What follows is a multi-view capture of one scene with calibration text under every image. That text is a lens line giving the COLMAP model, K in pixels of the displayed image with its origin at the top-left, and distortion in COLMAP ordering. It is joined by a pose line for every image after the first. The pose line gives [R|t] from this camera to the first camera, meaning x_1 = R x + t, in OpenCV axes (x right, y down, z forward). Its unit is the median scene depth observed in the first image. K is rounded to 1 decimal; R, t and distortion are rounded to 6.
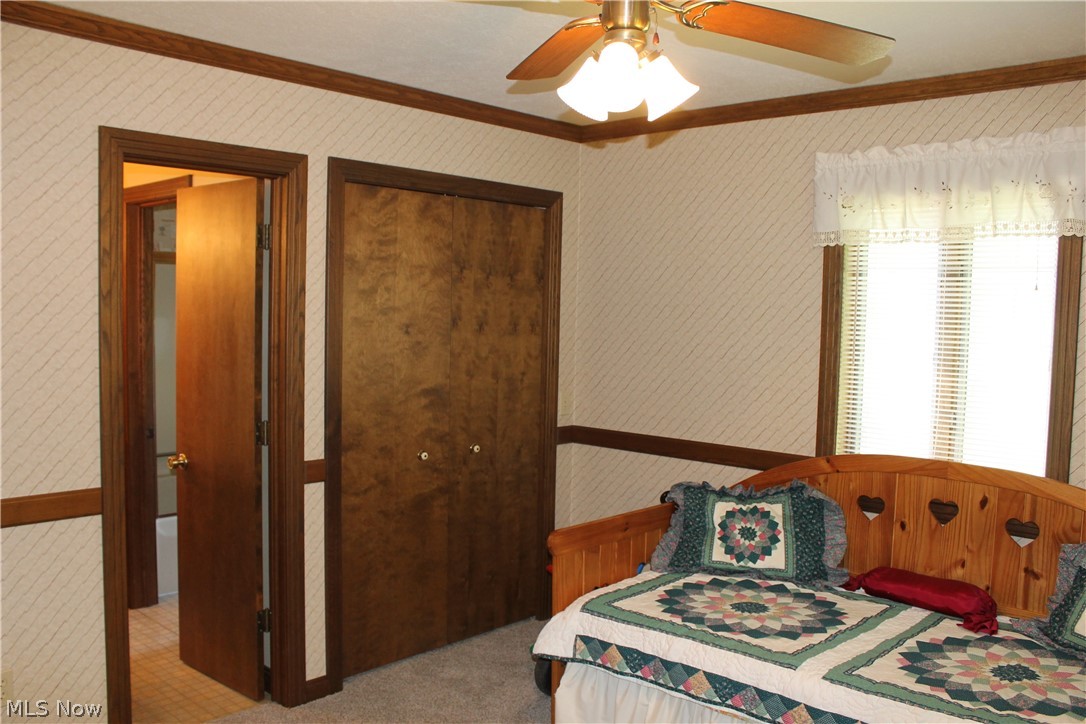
lens RADIAL K [[921.2, 0, 548.9], [0, 921.2, 372.3], [0, 0, 1]] dist [-0.165187, 0.150909]
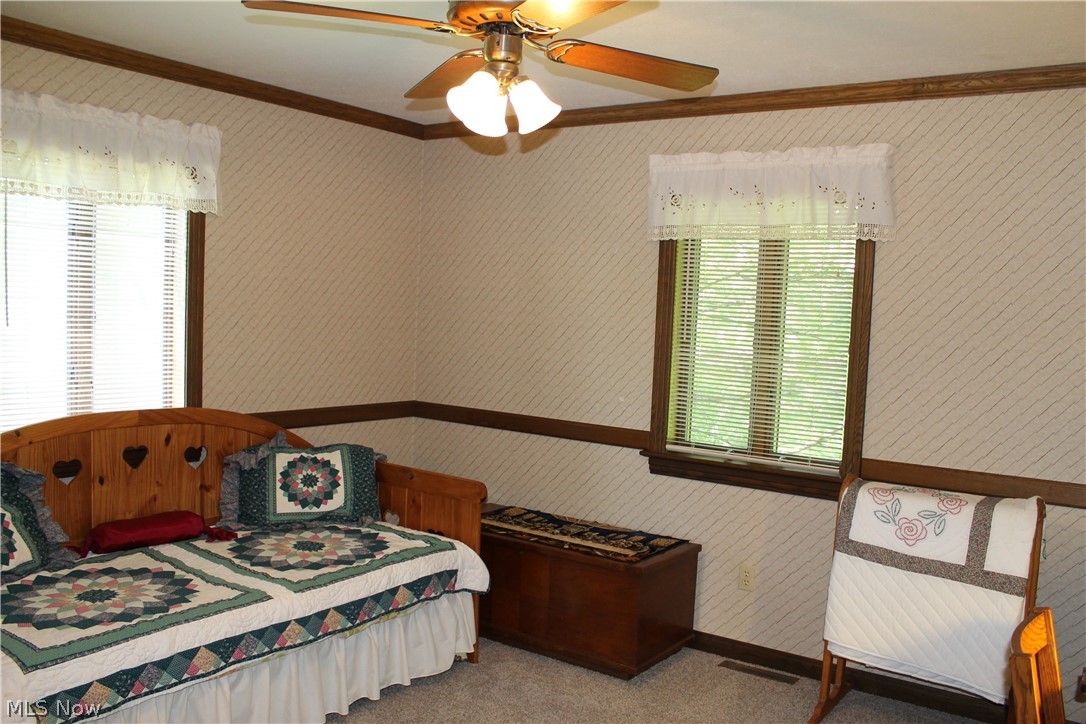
lens RADIAL K [[921.2, 0, 545.9], [0, 921.2, 362.0], [0, 0, 1]] dist [-0.165187, 0.150909]
pose [[-0.118208, -0.086201, 0.989240, -0.739167], [0.031927, 0.995380, 0.090551, -0.043854], [-0.992475, 0.042287, -0.114909, 0.683411]]
